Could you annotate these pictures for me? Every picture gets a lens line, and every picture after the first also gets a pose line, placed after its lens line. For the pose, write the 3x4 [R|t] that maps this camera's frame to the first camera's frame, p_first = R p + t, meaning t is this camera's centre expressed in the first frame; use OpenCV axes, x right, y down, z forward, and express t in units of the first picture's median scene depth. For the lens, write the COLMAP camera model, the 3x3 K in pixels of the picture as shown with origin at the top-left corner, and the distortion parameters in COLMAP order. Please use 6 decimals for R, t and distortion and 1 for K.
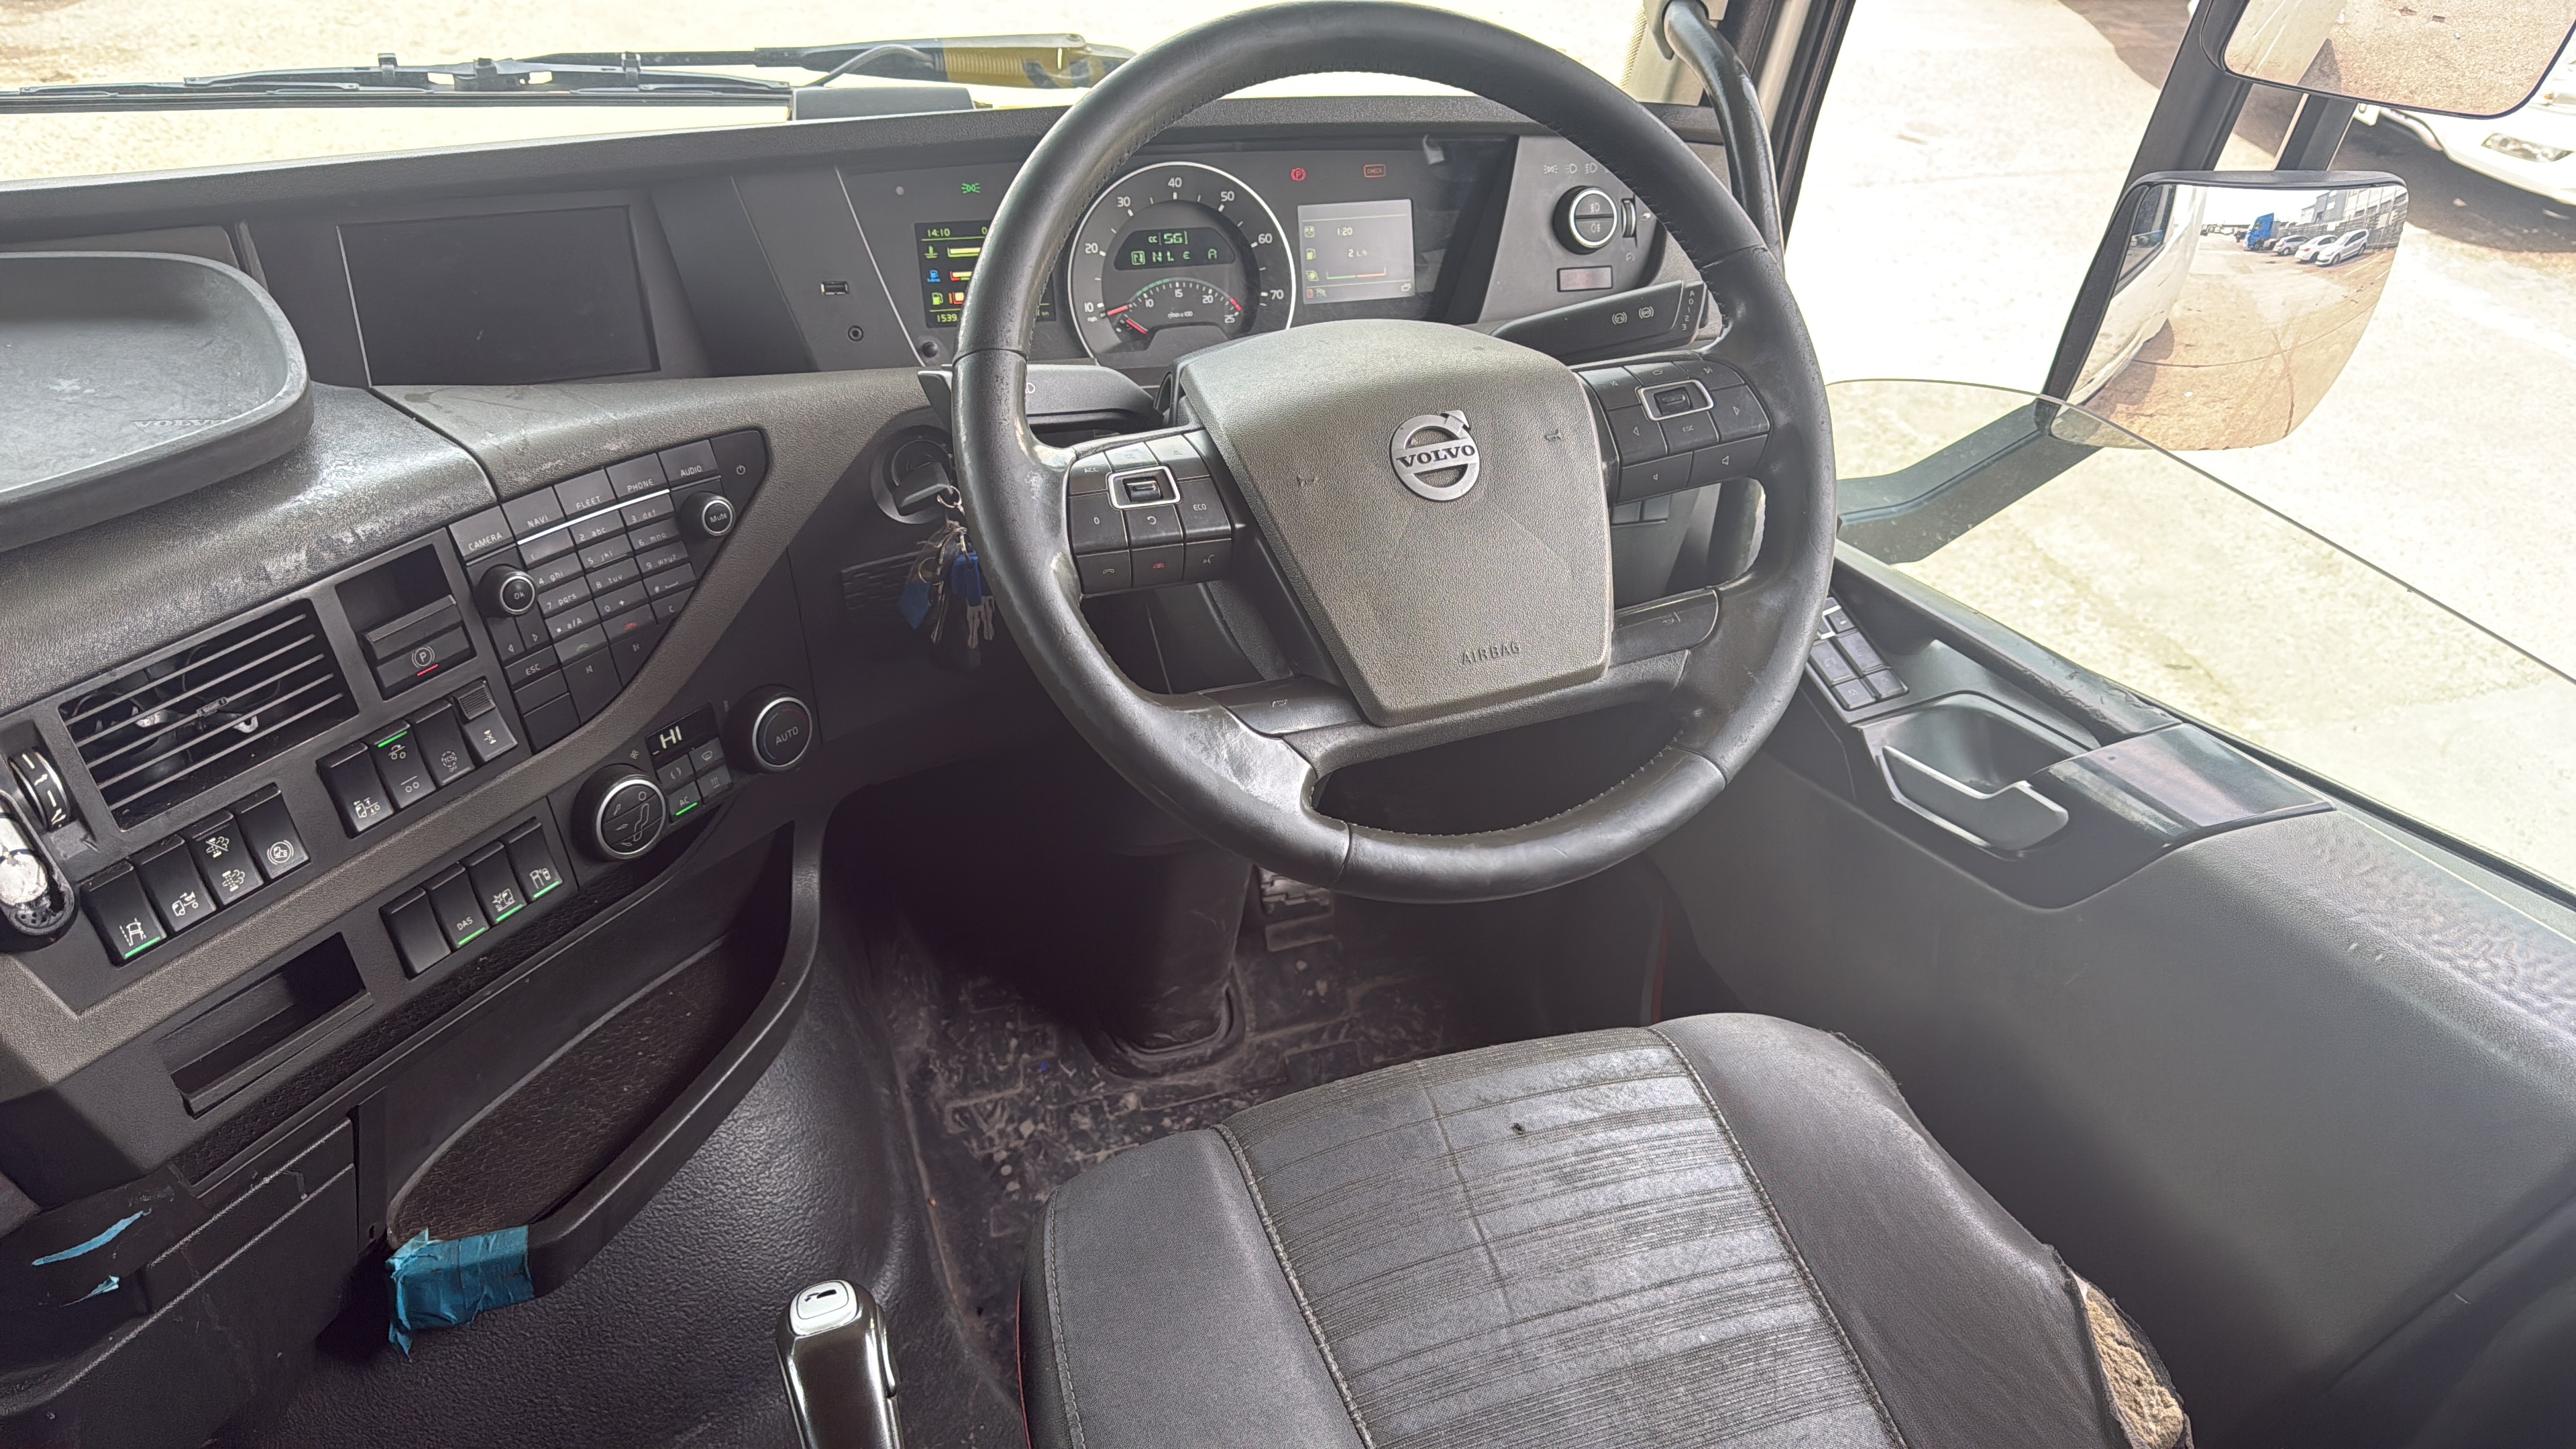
lens RADIAL K [[1943.4, 0, 1290.4], [0, 1943.4, 714.9], [0, 0, 1]] dist [0.052472, -0.018103]
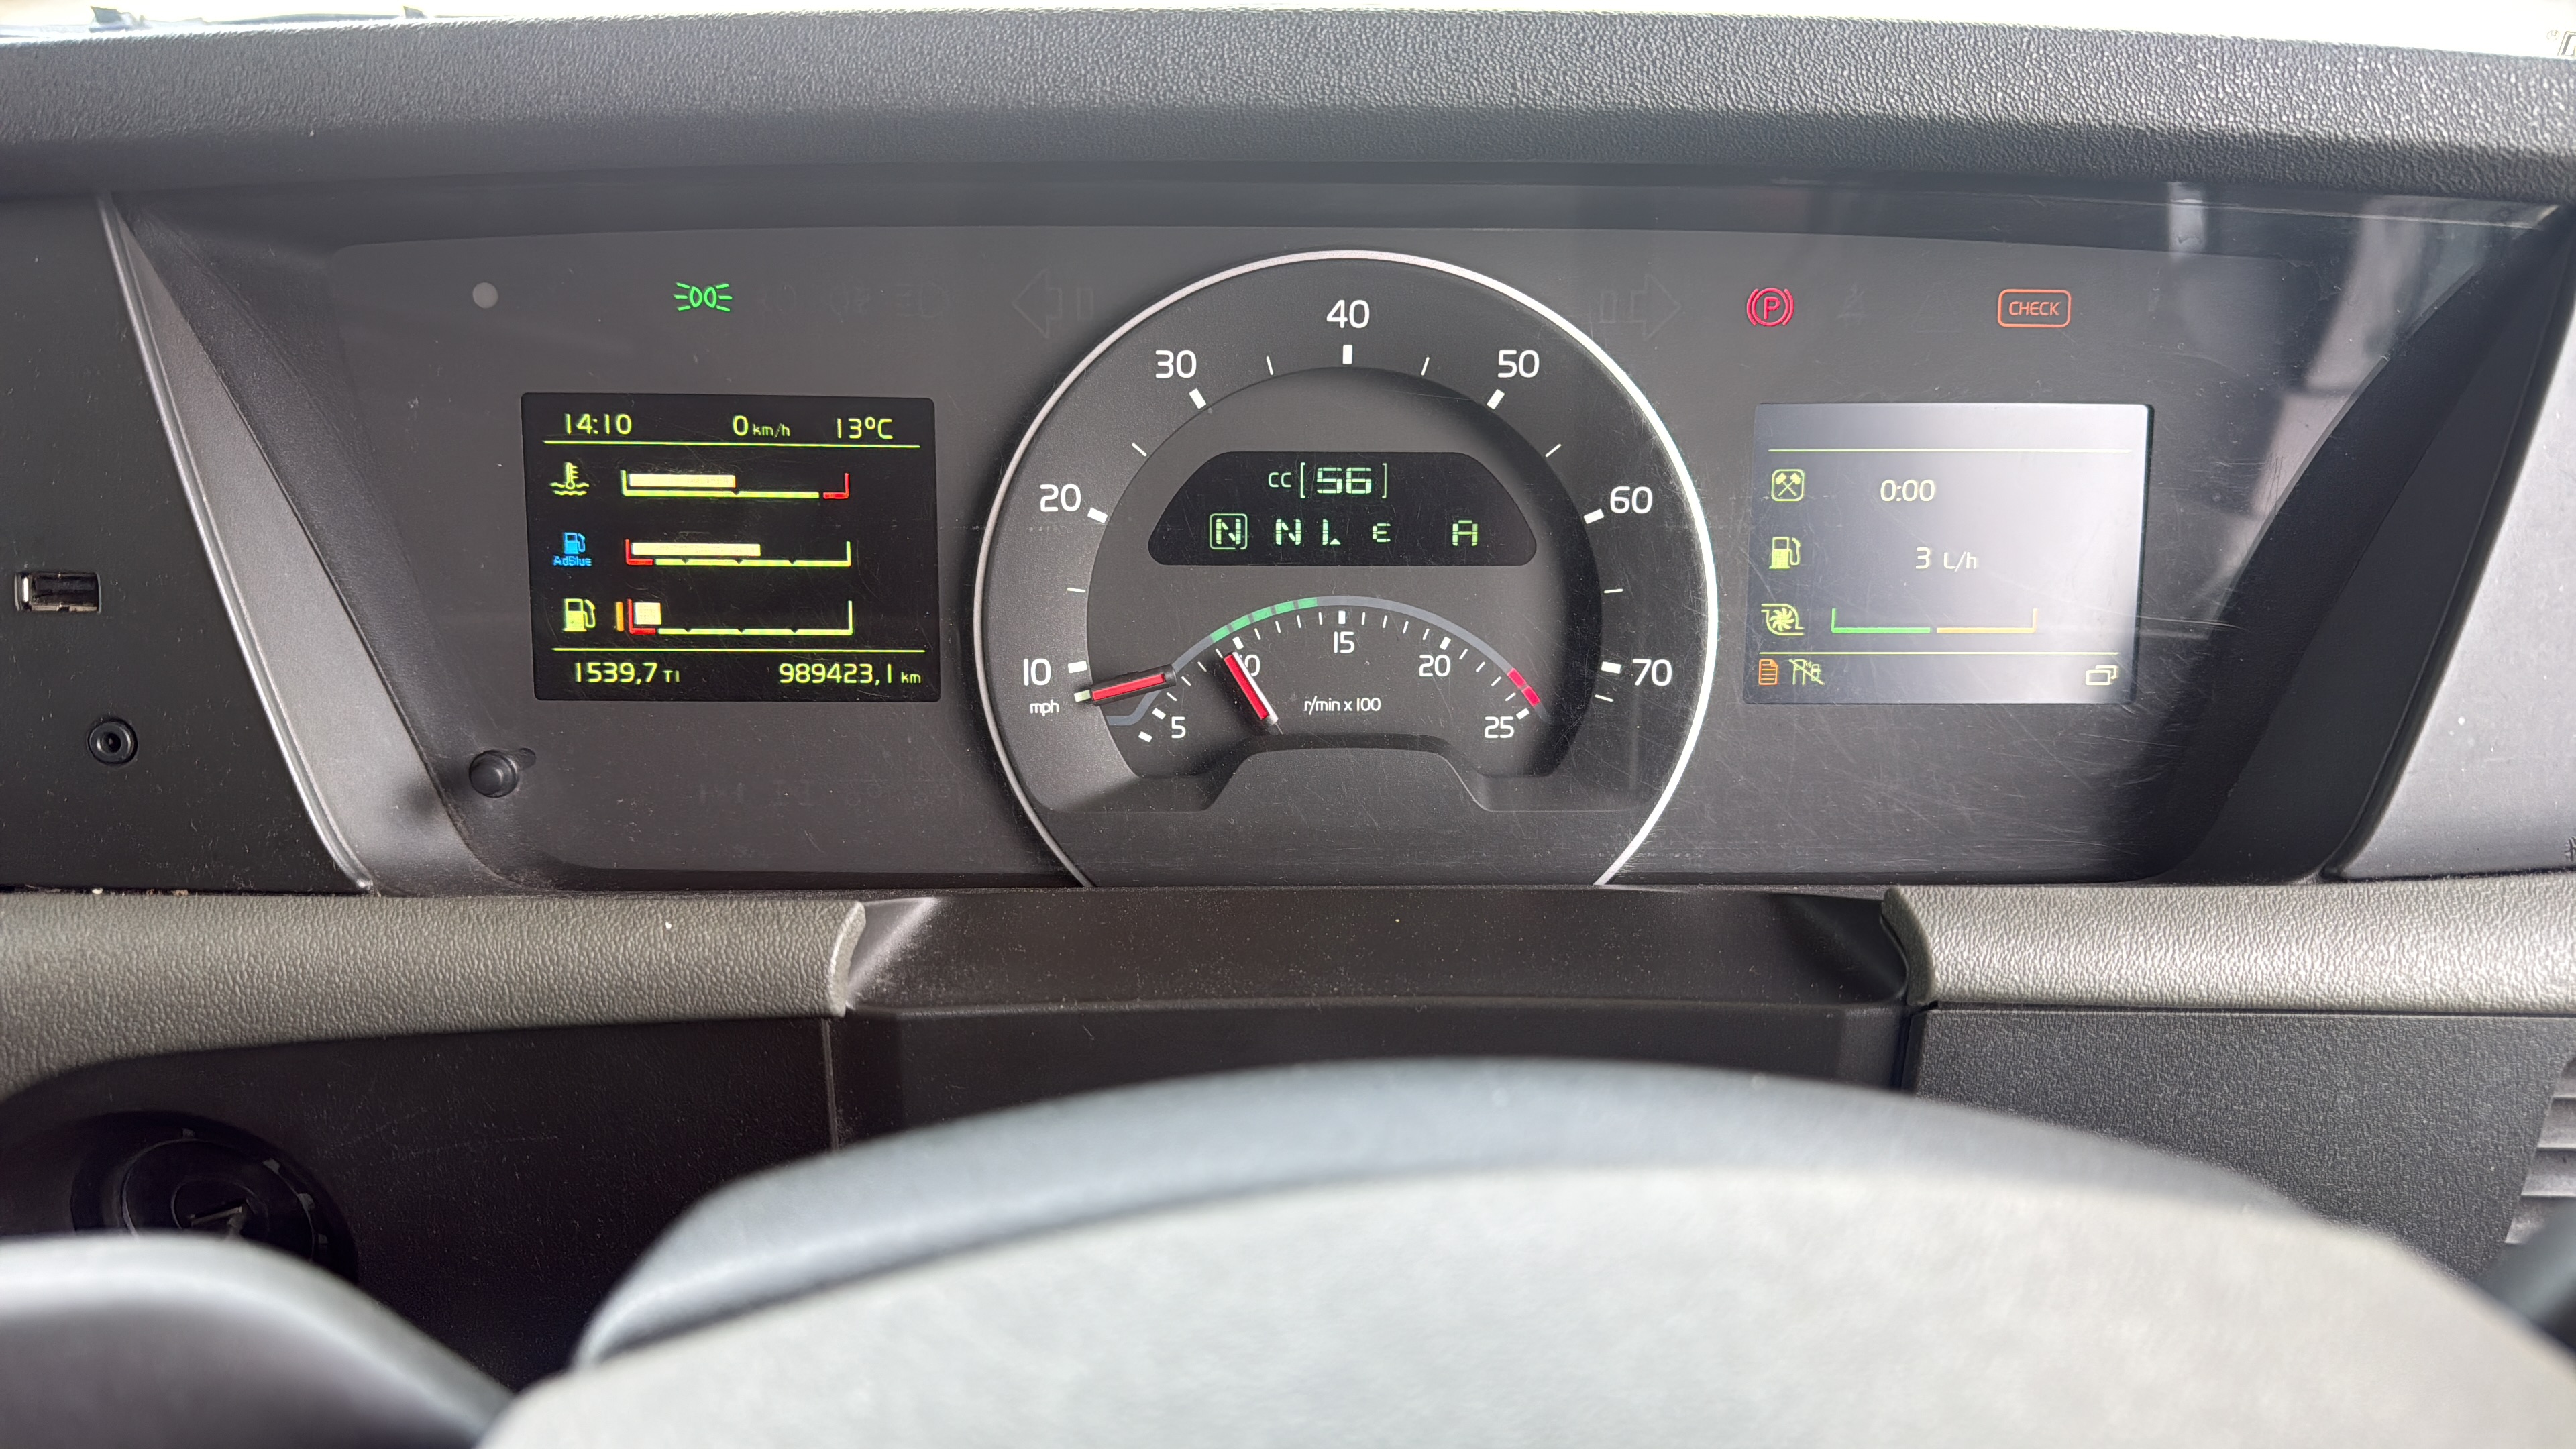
lens RADIAL K [[1943.4, 0, 1296.0], [0, 1943.4, 741.7], [0, 0, 1]] dist [0.052472, -0.018103]
pose [[0.932014, 0.125389, -0.340041, 0.049810], [-0.141148, 0.989746, -0.021905, -0.193500], [0.333808, 0.068412, 0.940155, 0.695738]]
